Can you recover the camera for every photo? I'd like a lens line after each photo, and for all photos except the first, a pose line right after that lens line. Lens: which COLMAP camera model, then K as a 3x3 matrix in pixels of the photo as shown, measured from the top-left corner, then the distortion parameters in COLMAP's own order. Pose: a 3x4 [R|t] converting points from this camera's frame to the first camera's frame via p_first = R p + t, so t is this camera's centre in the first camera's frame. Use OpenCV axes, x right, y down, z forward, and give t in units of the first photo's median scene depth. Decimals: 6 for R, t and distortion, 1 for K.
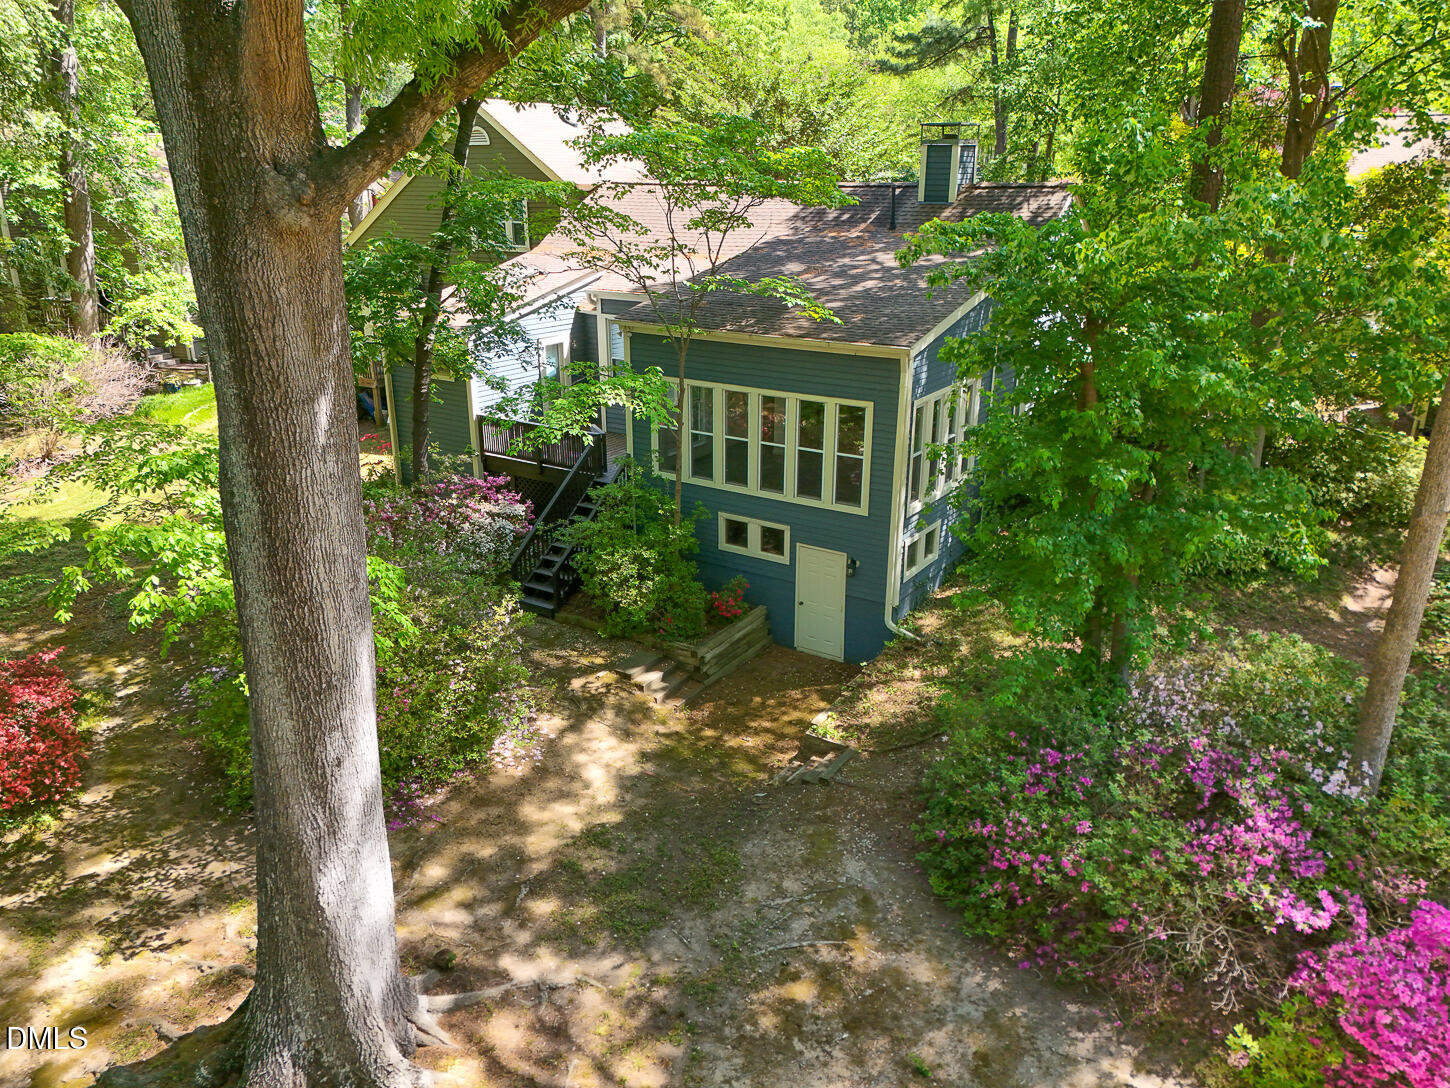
lens RADIAL K [[1080.3, 0, 756.3], [0, 1080.3, 543.8], [0, 0, 1]] dist [-0.003656, 0.000926]
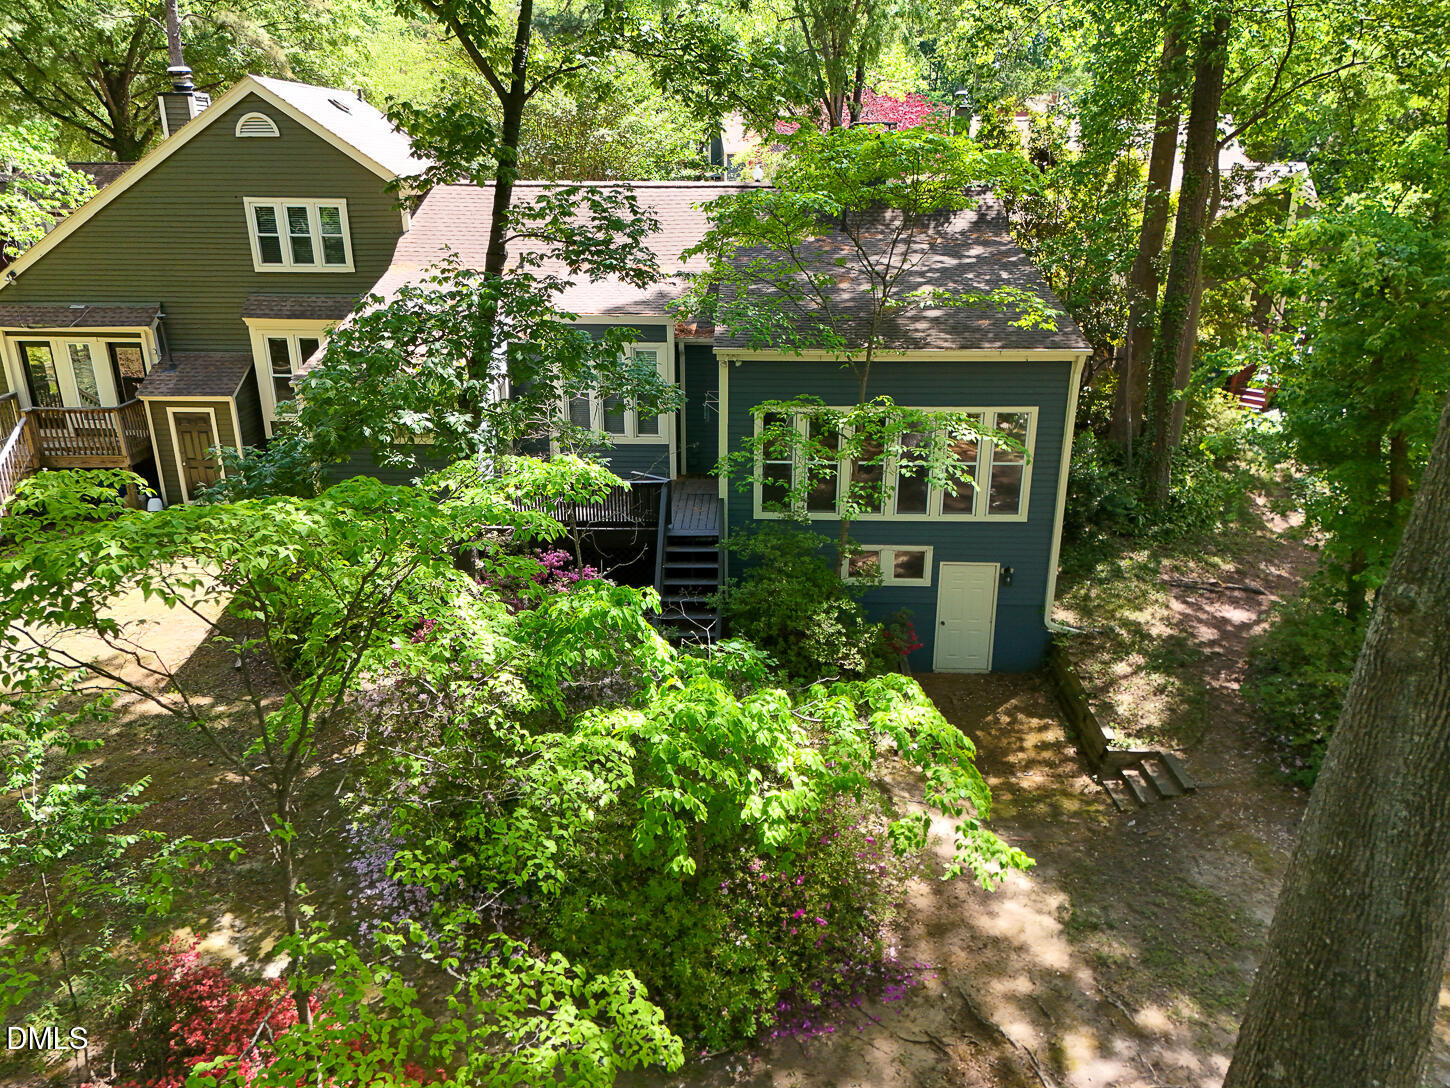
lens RADIAL K [[1080.3, 0, 756.3], [0, 1080.3, 543.8], [0, 0, 1]] dist [-0.003656, 0.000926]
pose [[0.856047, -0.176503, 0.485830, -0.600937], [0.161753, 0.984162, 0.072534, -0.120283], [-0.490938, 0.016492, 0.871038, 0.268256]]
